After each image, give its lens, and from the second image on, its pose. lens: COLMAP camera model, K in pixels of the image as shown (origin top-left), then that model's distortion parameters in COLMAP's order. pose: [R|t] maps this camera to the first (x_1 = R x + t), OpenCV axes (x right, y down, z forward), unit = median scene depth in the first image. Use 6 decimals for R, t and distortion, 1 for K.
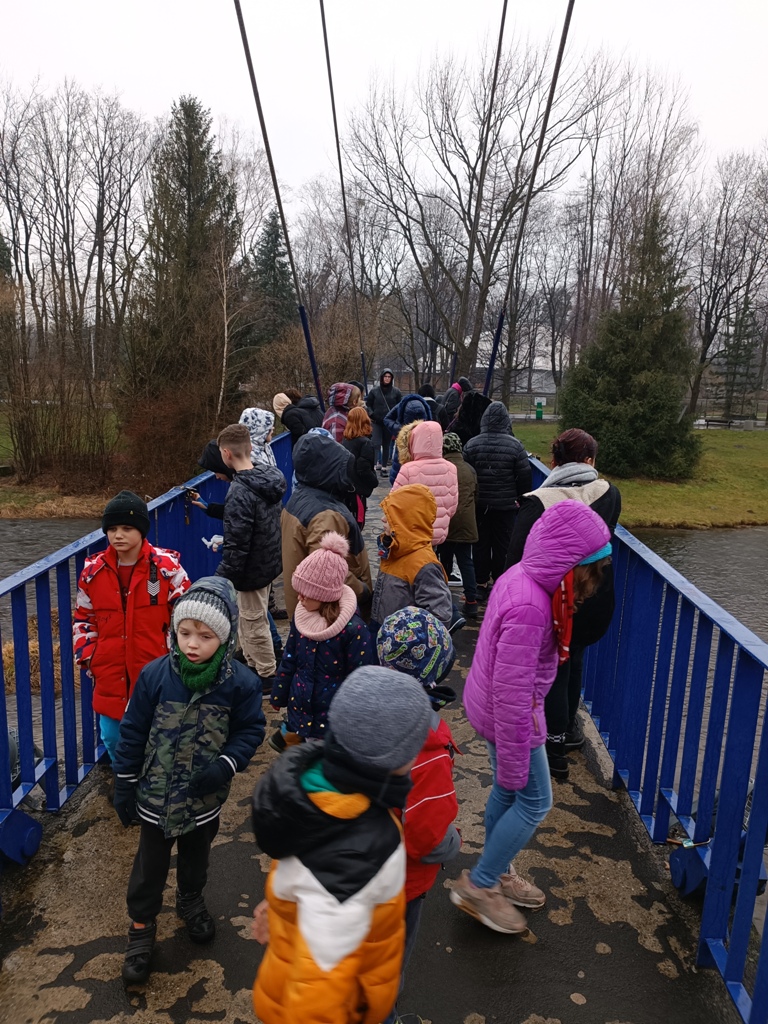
lens RADIAL K [[722.9, 0, 384.0], [0, 722.9, 512.0], [0, 0, 1]] dist [0.006105, 0.001905]
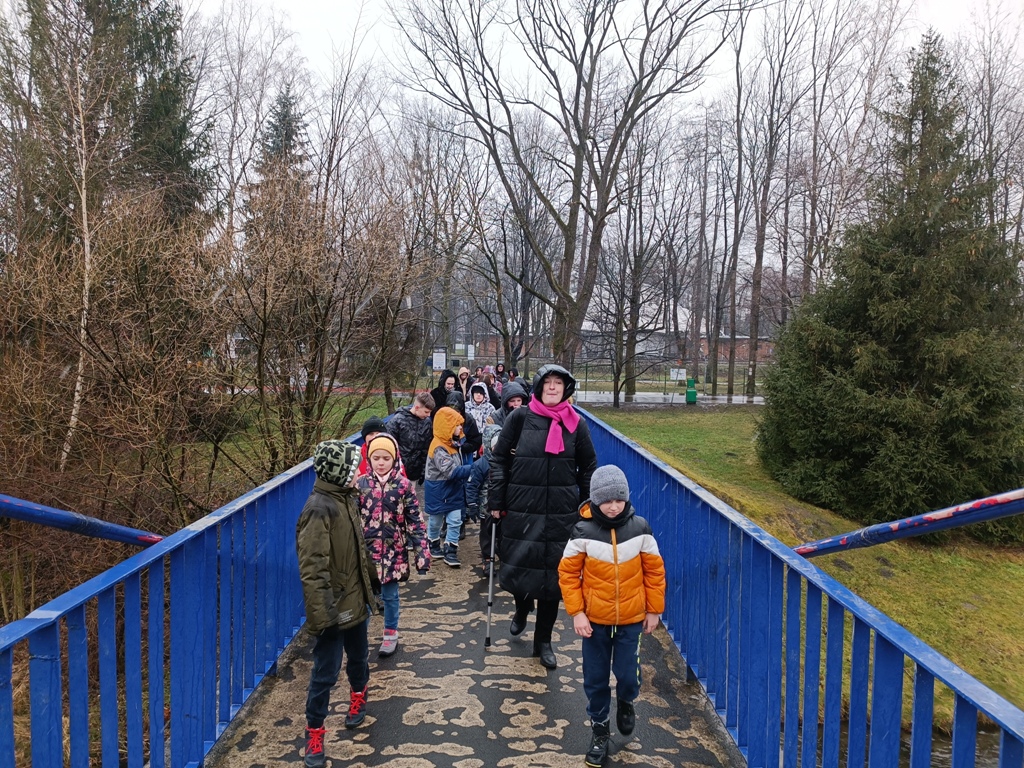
lens RADIAL K [[722.9, 0, 512.0], [0, 722.9, 384.0], [0, 0, 1]] dist [0.006105, 0.001905]
pose [[0.998444, -0.012041, 0.054443, 0.012006], [0.018617, 0.992362, -0.121946, -0.063012], [-0.052559, 0.122769, 0.991043, 0.318761]]
